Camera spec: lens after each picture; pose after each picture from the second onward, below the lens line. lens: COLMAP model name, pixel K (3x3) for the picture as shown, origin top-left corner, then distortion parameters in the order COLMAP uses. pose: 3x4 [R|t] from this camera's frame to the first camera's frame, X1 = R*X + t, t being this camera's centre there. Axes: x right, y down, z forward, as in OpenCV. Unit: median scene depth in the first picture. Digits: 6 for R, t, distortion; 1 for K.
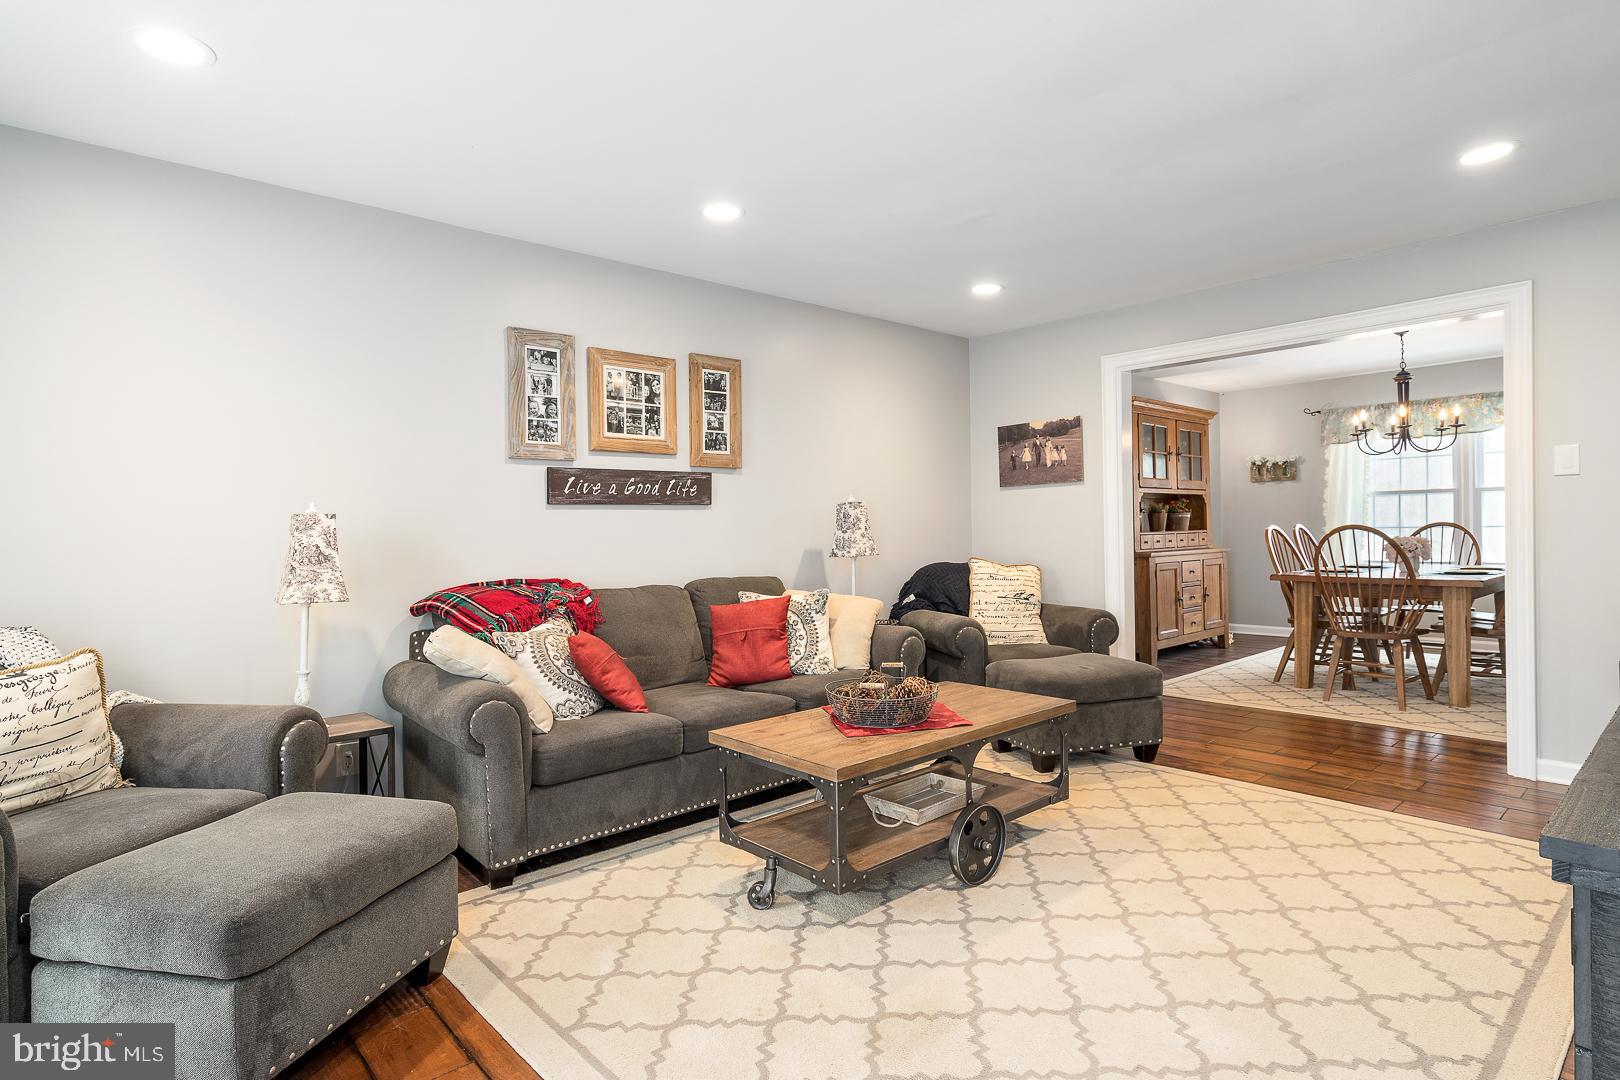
lens RADIAL K [[847.3, 0, 800.9], [0, 847.3, 534.4], [0, 0, 1]] dist [0.005443, 0.000194]
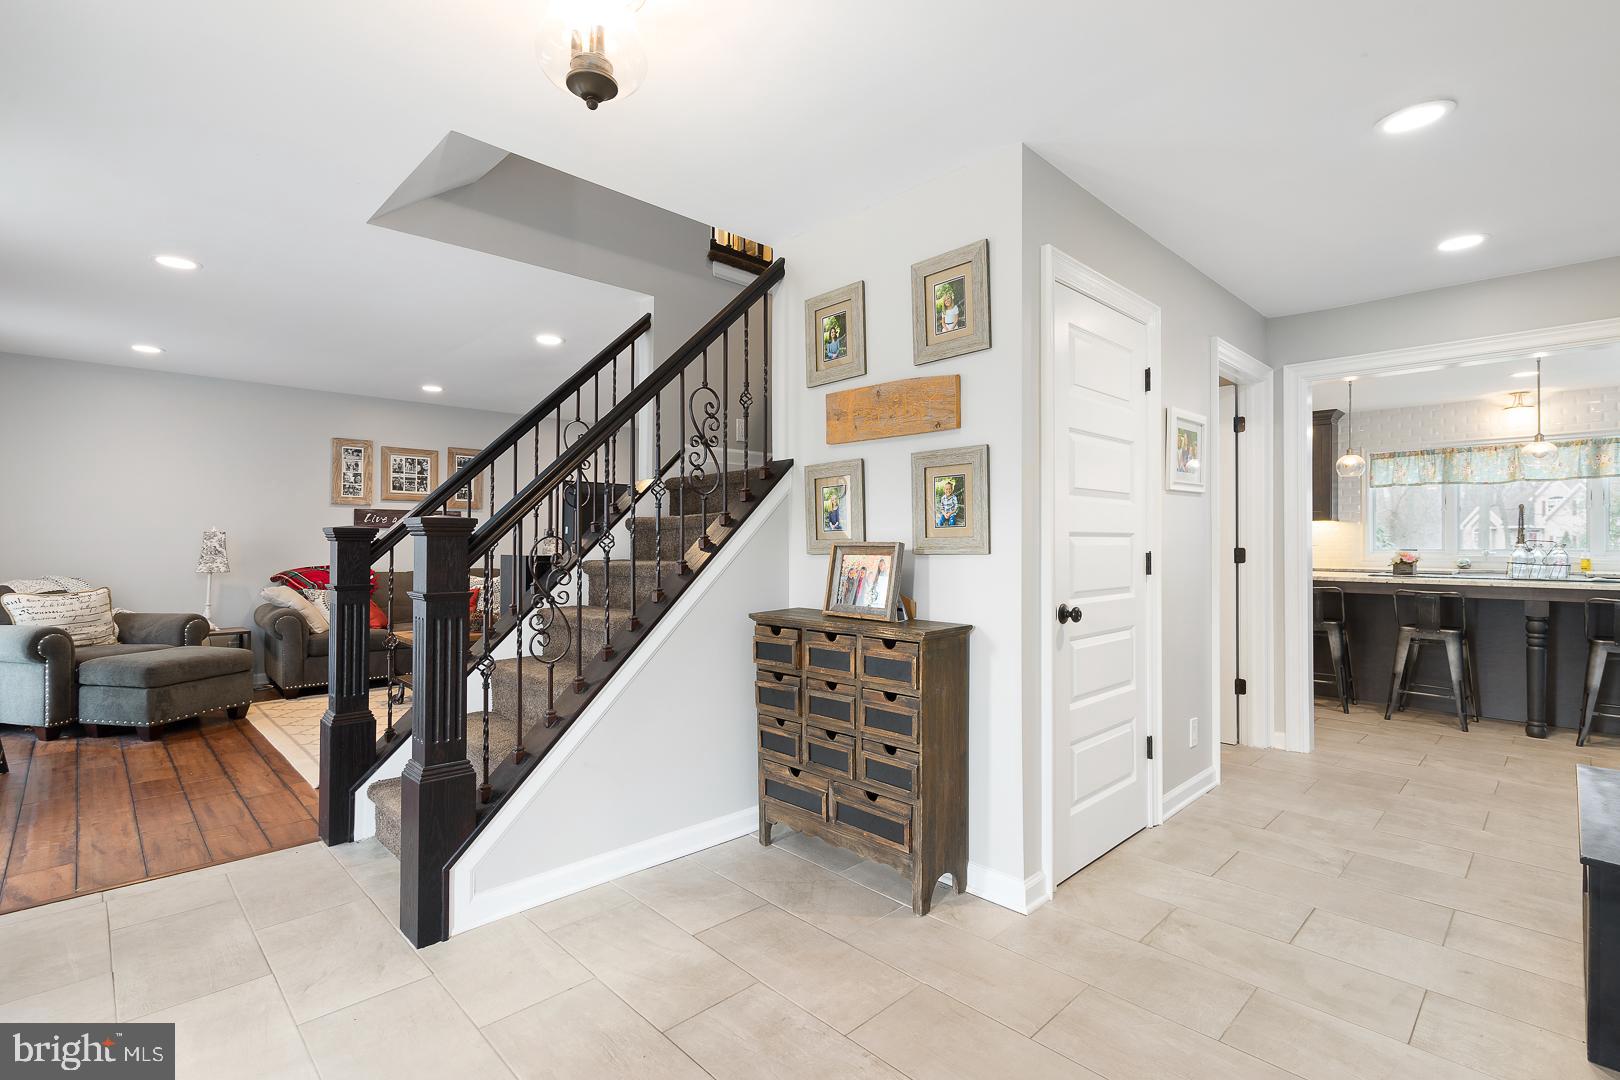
lens RADIAL K [[751.7, 0, 810.0], [0, 751.7, 540.0], [0, 0, 1]] dist [-0.001370, -0.000116]
pose [[0.998956, 0.020591, 0.040767, 0.678799], [-0.020215, 0.999749, -0.009614, -0.012056], [-0.040955, 0.008780, 0.999122, -0.767286]]
